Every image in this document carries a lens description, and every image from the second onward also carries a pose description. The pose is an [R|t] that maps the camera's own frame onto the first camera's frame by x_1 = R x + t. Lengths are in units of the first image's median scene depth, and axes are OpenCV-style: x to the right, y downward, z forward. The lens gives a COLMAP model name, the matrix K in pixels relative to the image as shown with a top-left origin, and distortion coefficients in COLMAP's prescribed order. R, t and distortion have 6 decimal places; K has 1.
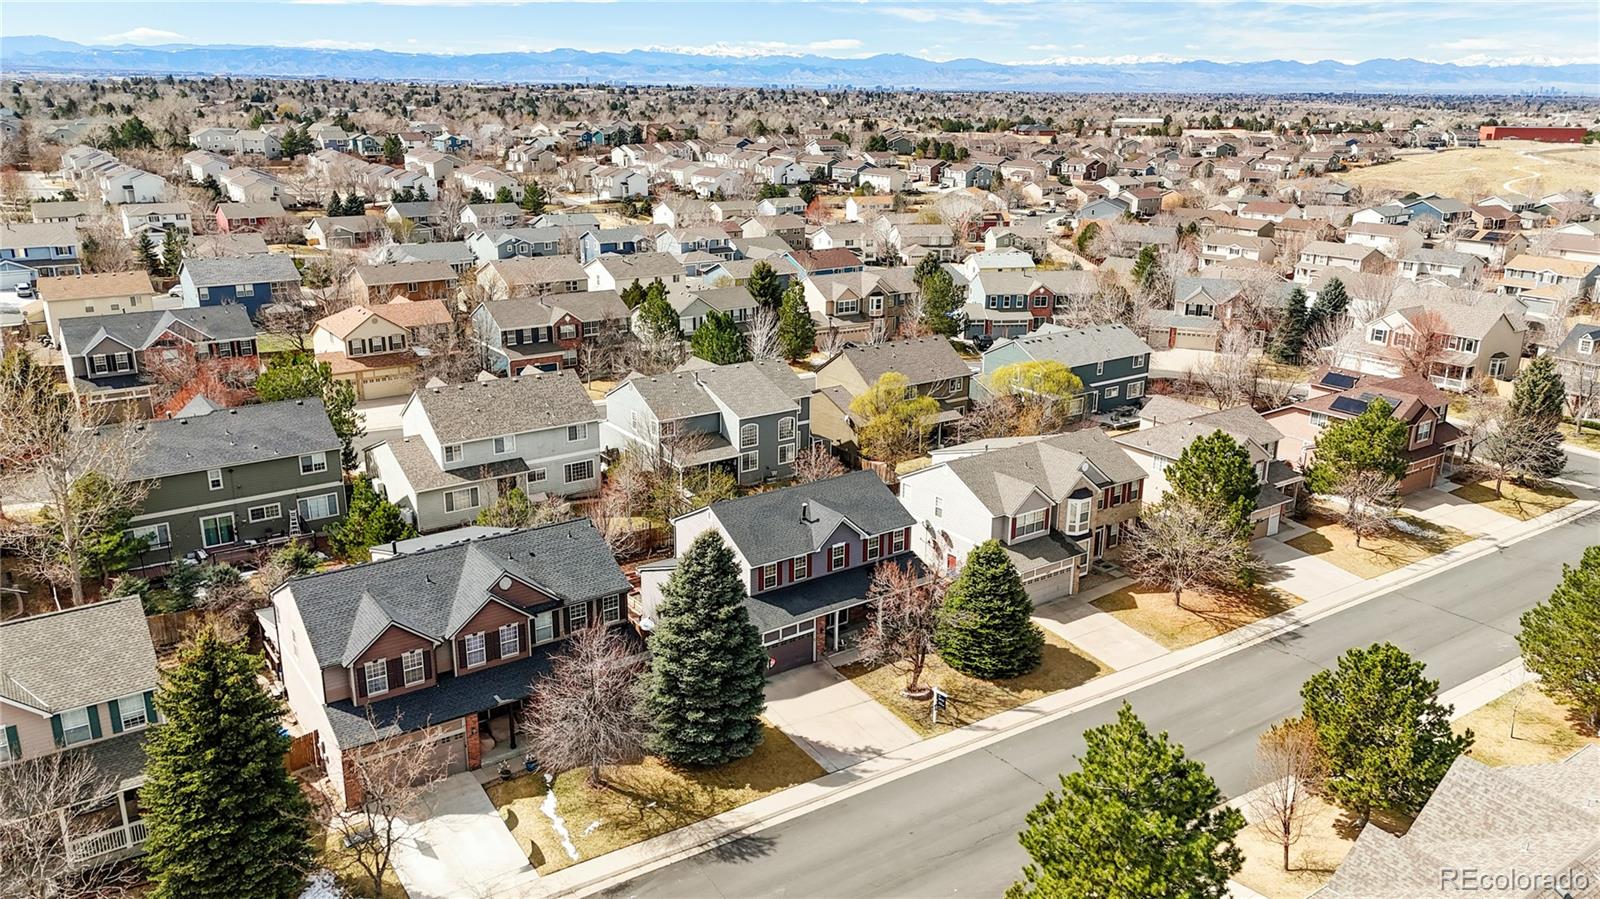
lens RADIAL K [[1157.1, 0, 797.8], [0, 1157.1, 456.0], [0, 0, 1]] dist [0.056093, -0.046362]
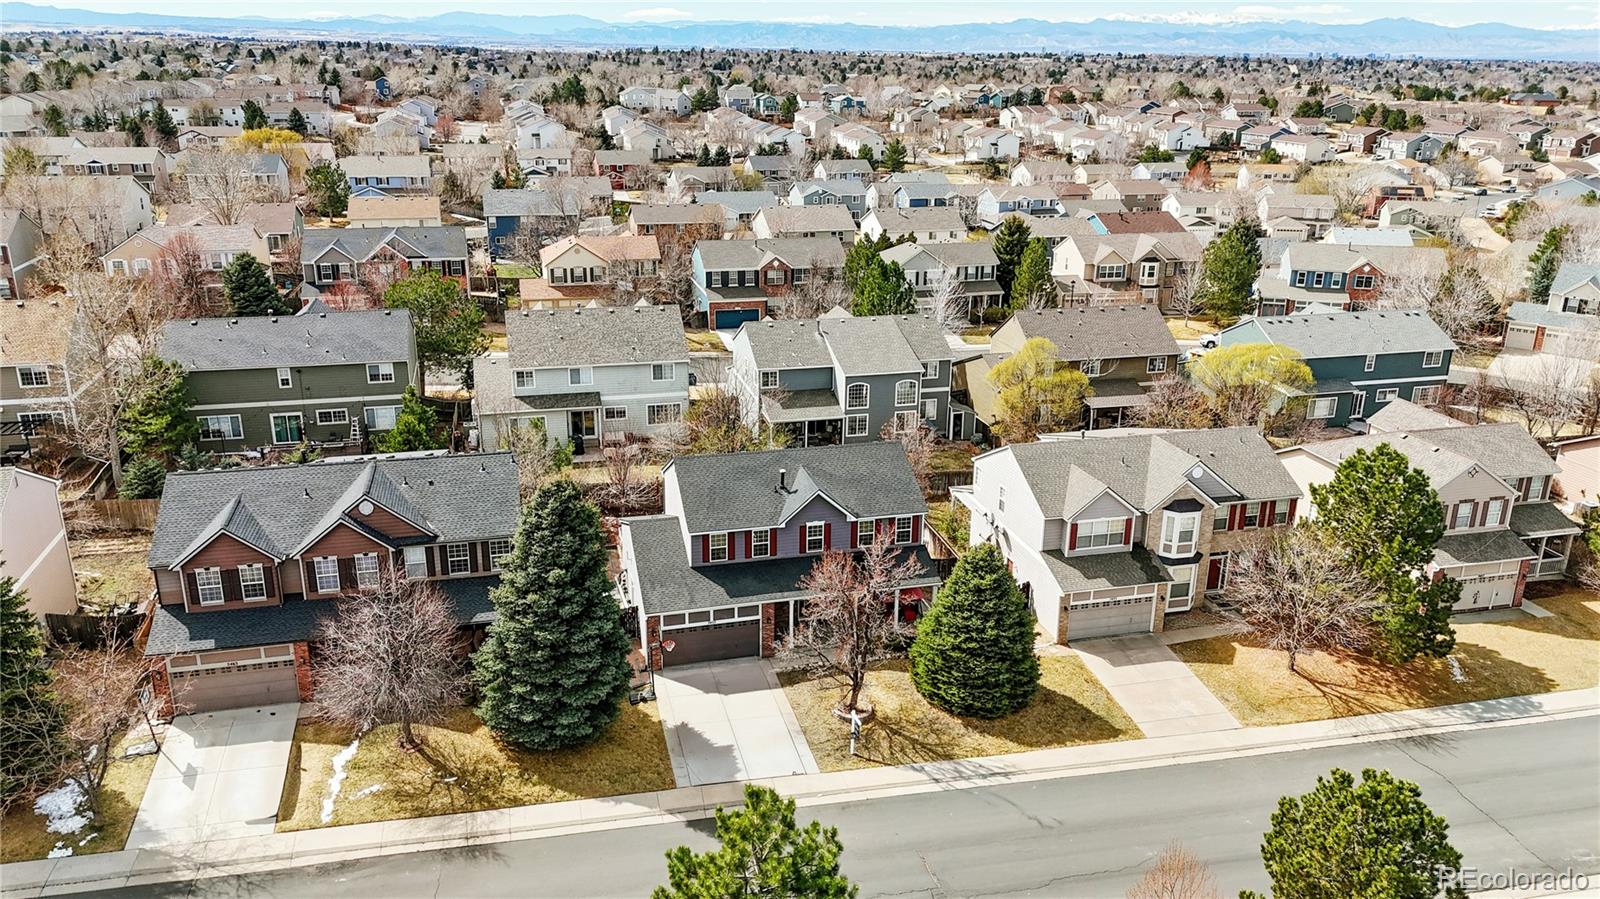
lens RADIAL K [[1157.1, 0, 790.8], [0, 1157.1, 452.0], [0, 0, 1]] dist [0.056093, -0.046362]
pose [[0.933722, 0.117129, -0.338297, 0.171859], [-0.110074, 0.993117, 0.040039, -0.003596], [0.340658, -0.000148, 0.940187, 0.119143]]
